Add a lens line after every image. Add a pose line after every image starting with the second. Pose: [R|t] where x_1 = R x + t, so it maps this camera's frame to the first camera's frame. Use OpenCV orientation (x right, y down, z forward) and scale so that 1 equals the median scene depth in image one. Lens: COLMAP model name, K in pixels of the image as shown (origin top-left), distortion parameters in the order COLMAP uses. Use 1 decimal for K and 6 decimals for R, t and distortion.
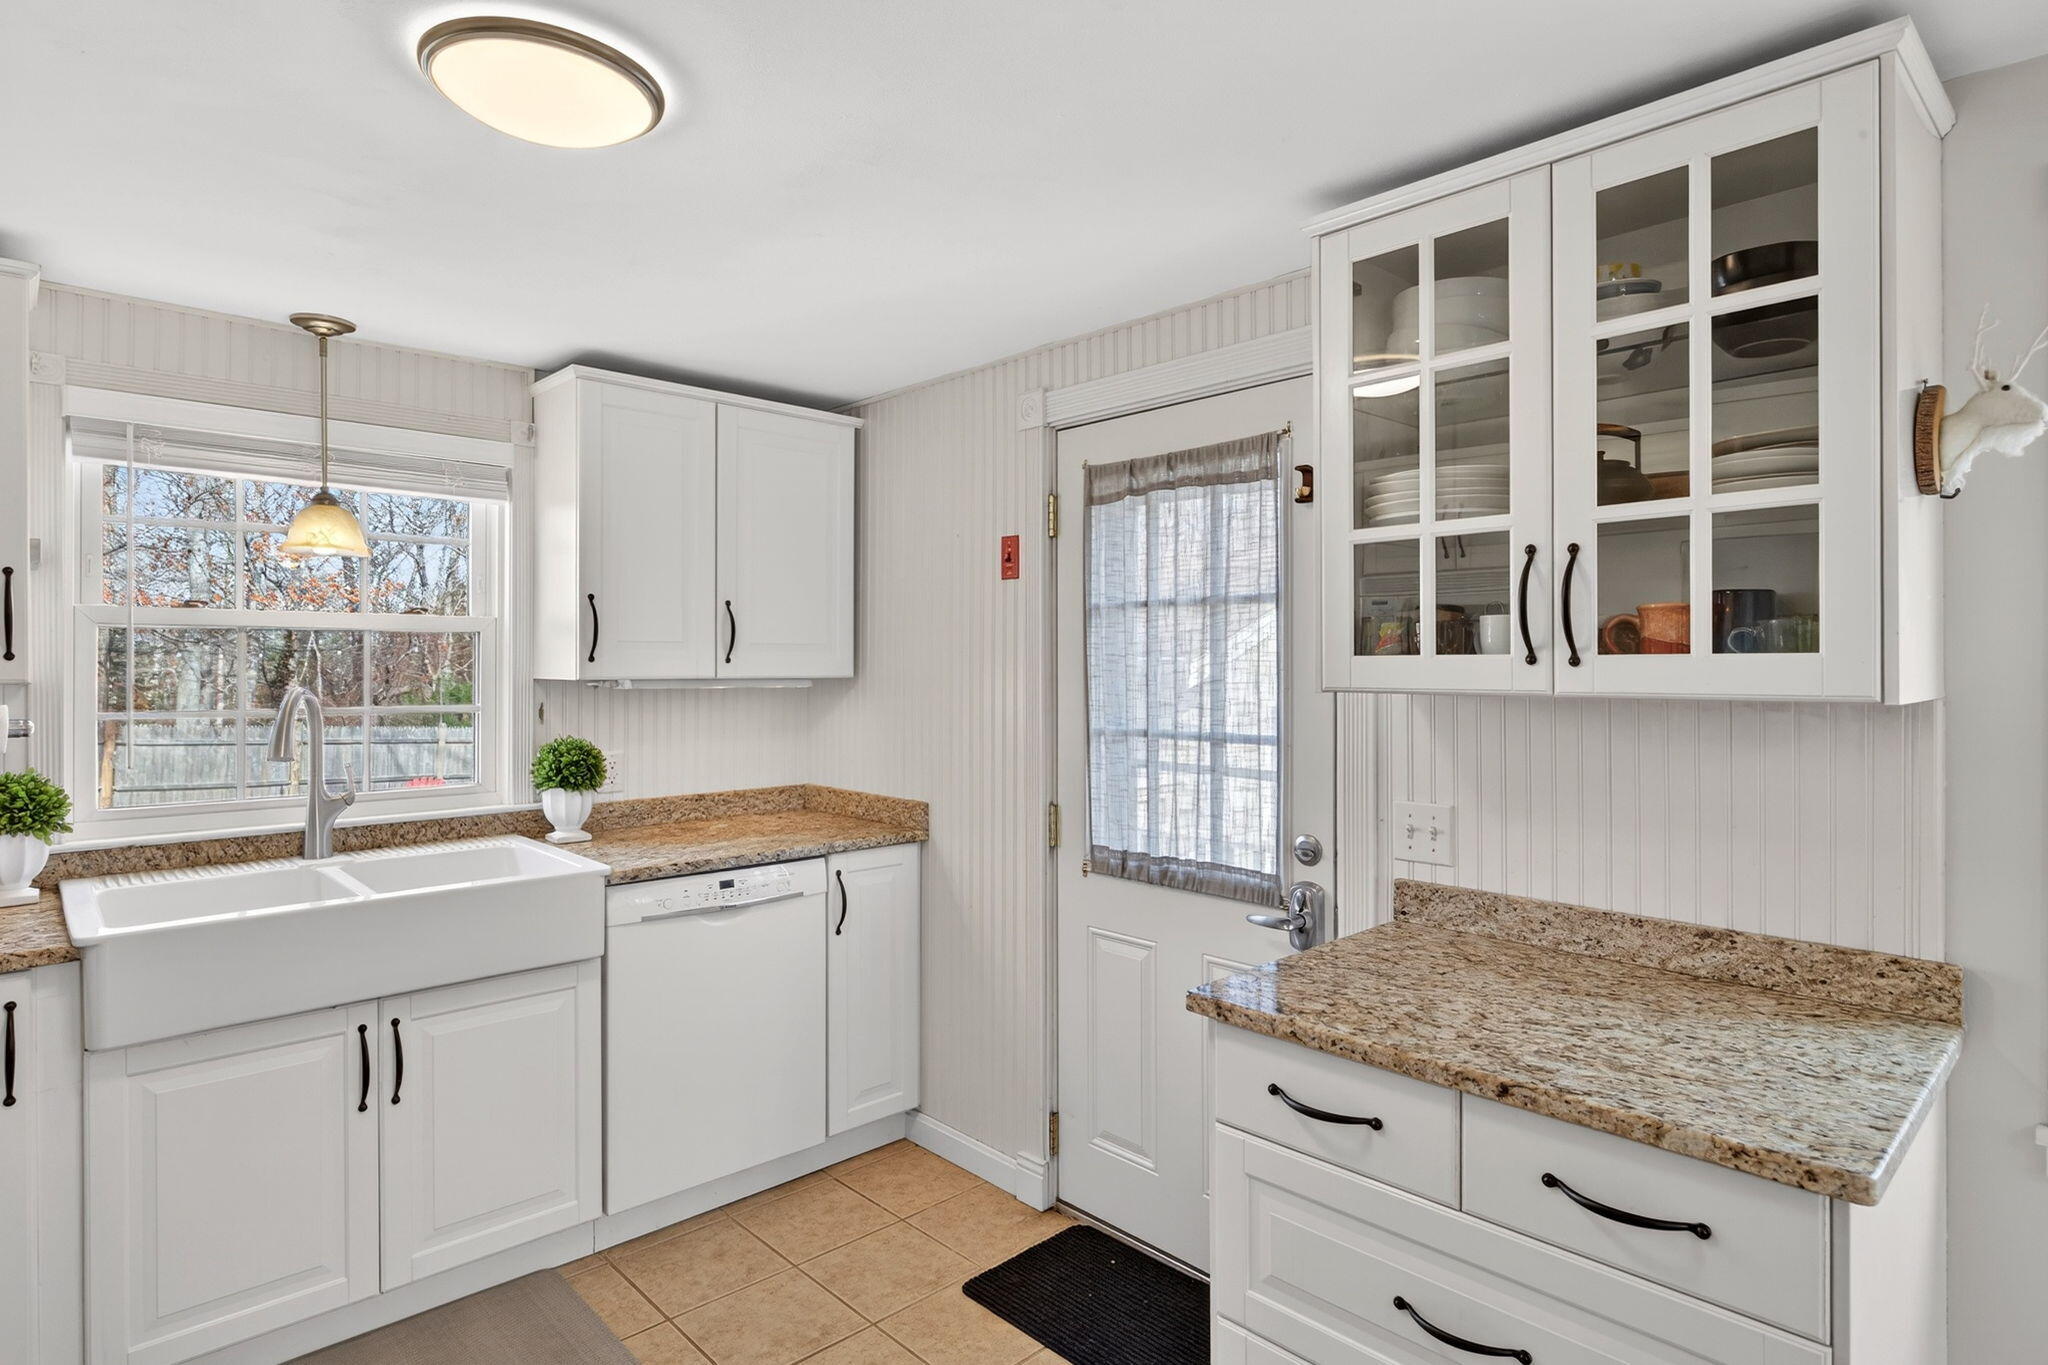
lens RADIAL K [[1098.7, 0, 1028.0], [0, 1098.7, 668.7], [0, 0, 1]] dist [-0.015281, 0.005663]
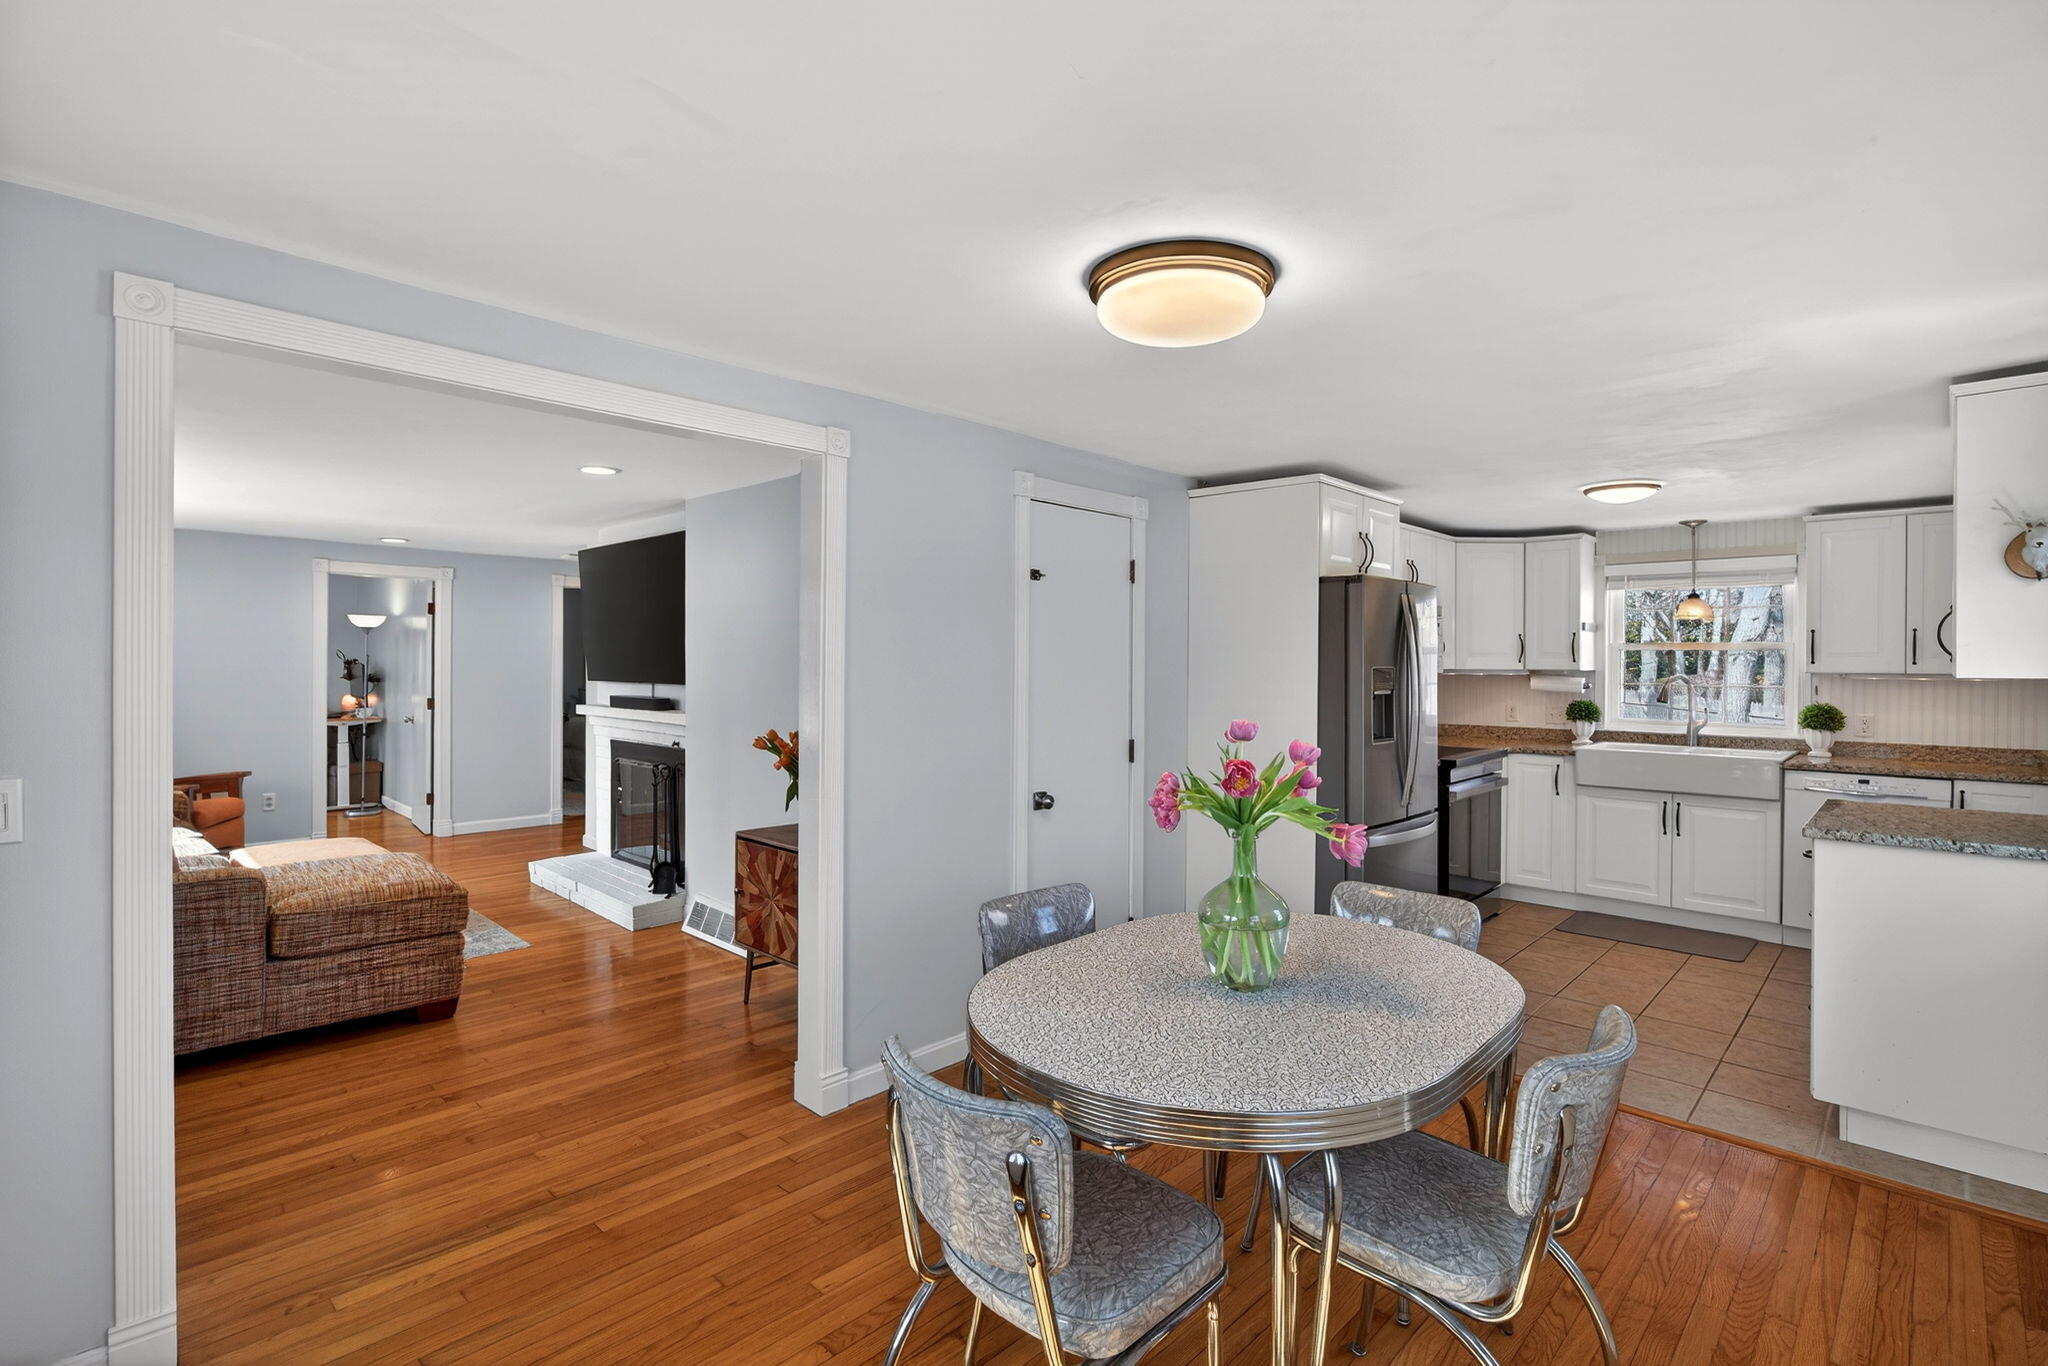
lens RADIAL K [[923.4, 0, 1082.0], [0, 923.4, 669.7], [0, 0, 1]] dist [0.002924, 0.001261]
pose [[0.075237, 0.004025, -0.997158, 1.257465], [-0.013740, 0.999901, 0.002999, 0.019164], [0.997071, 0.013475, 0.075285, -0.476032]]
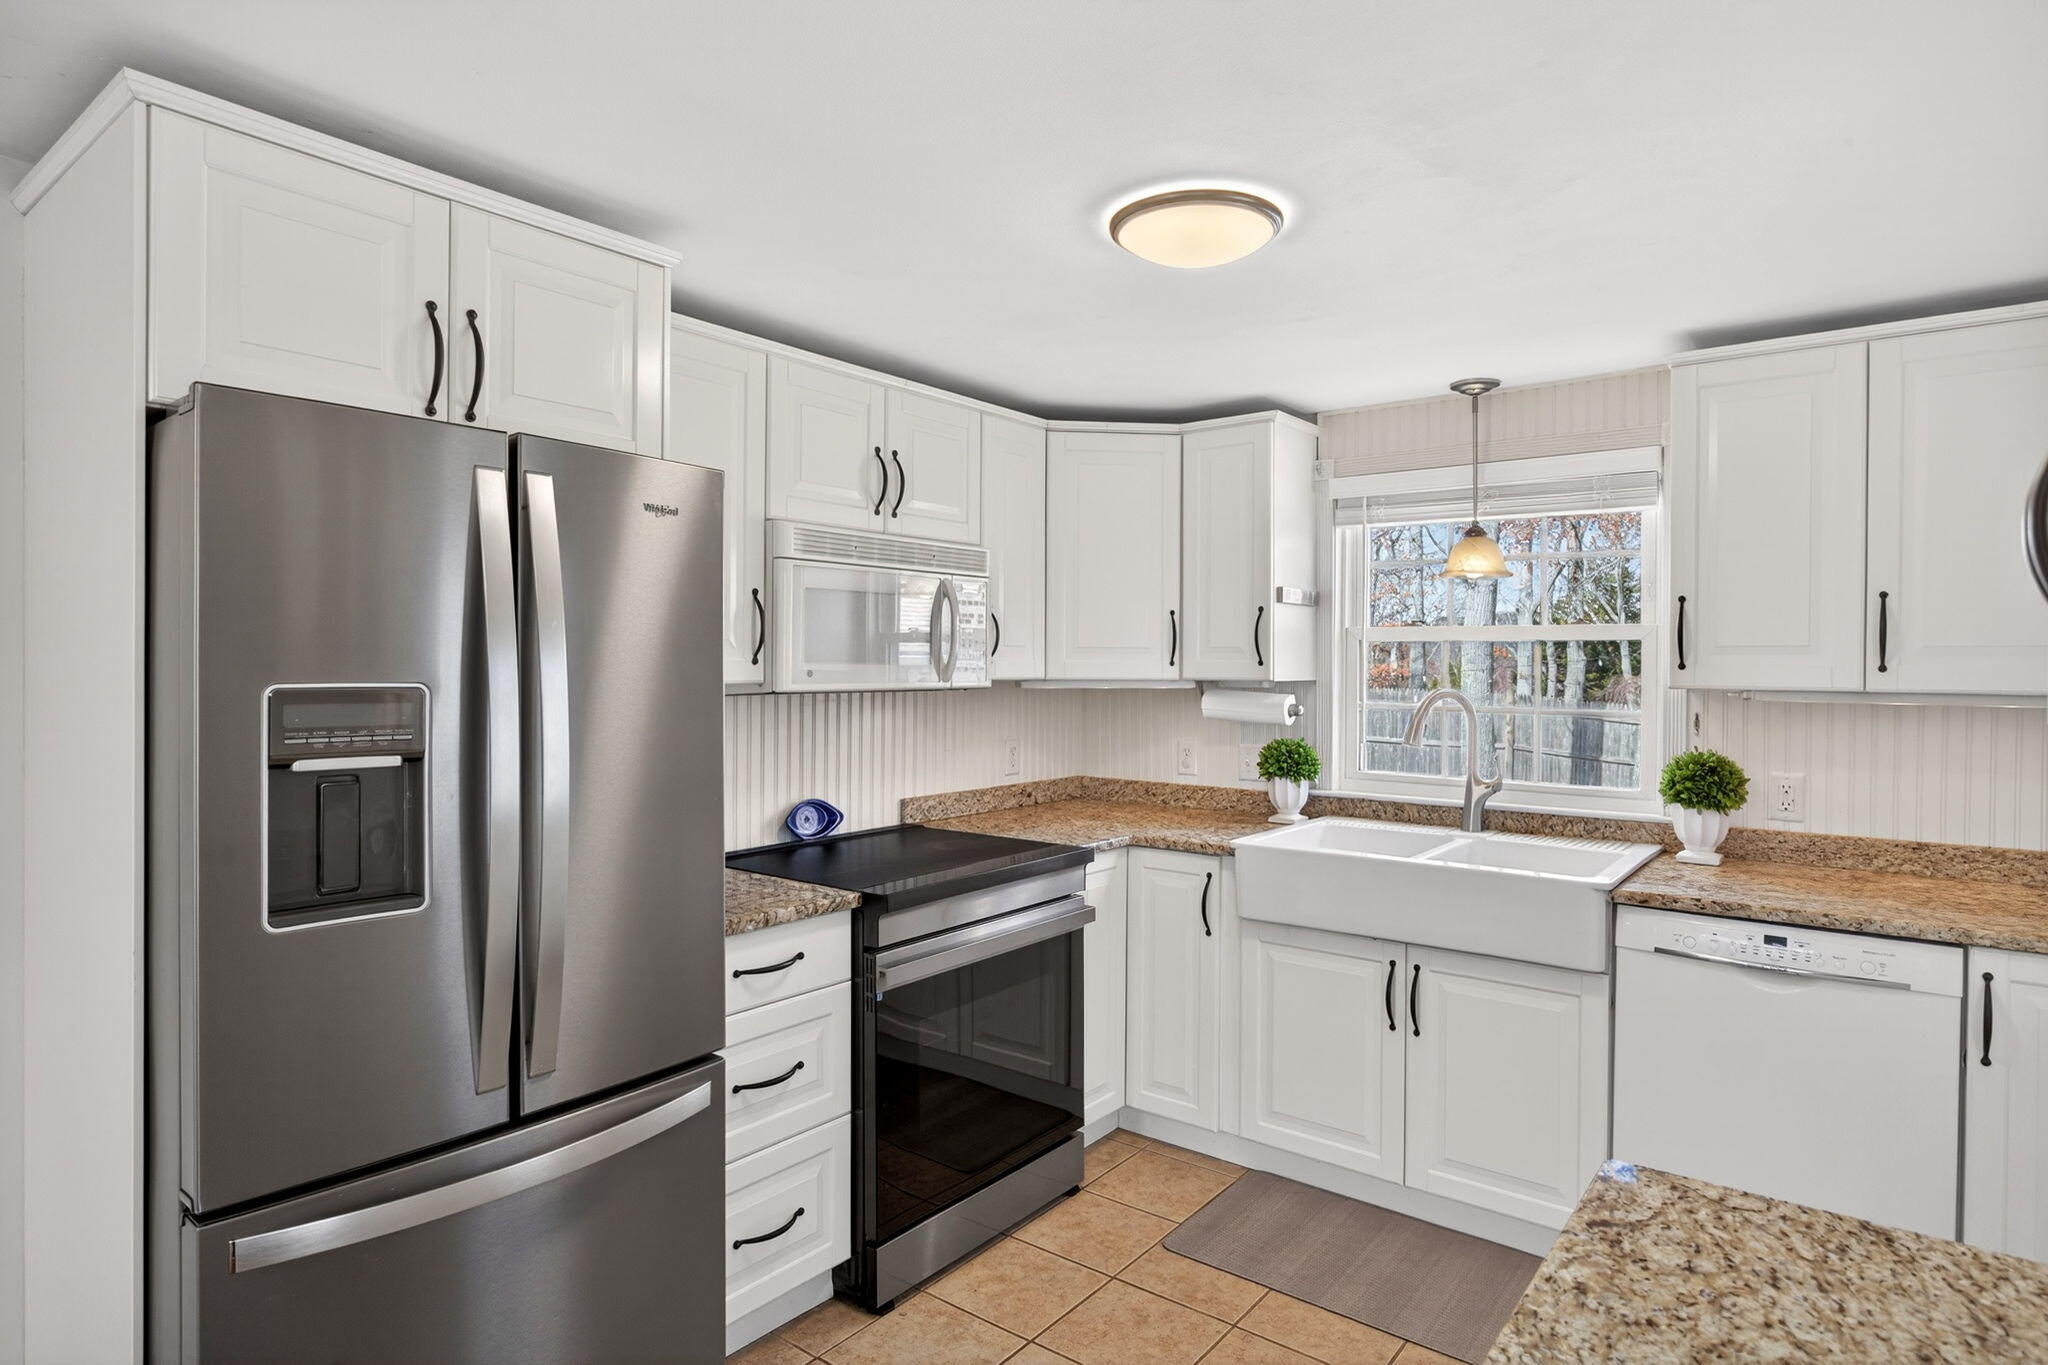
lens RADIAL K [[1098.7, 0, 1034.1], [0, 1098.7, 677.5], [0, 0, 1]] dist [-0.015281, 0.005663]
pose [[0.150875, 0.011610, -0.988485, 0.465940], [-0.012958, 0.999868, 0.009765, -0.001251], [0.988468, 0.011335, 0.151005, 0.341525]]
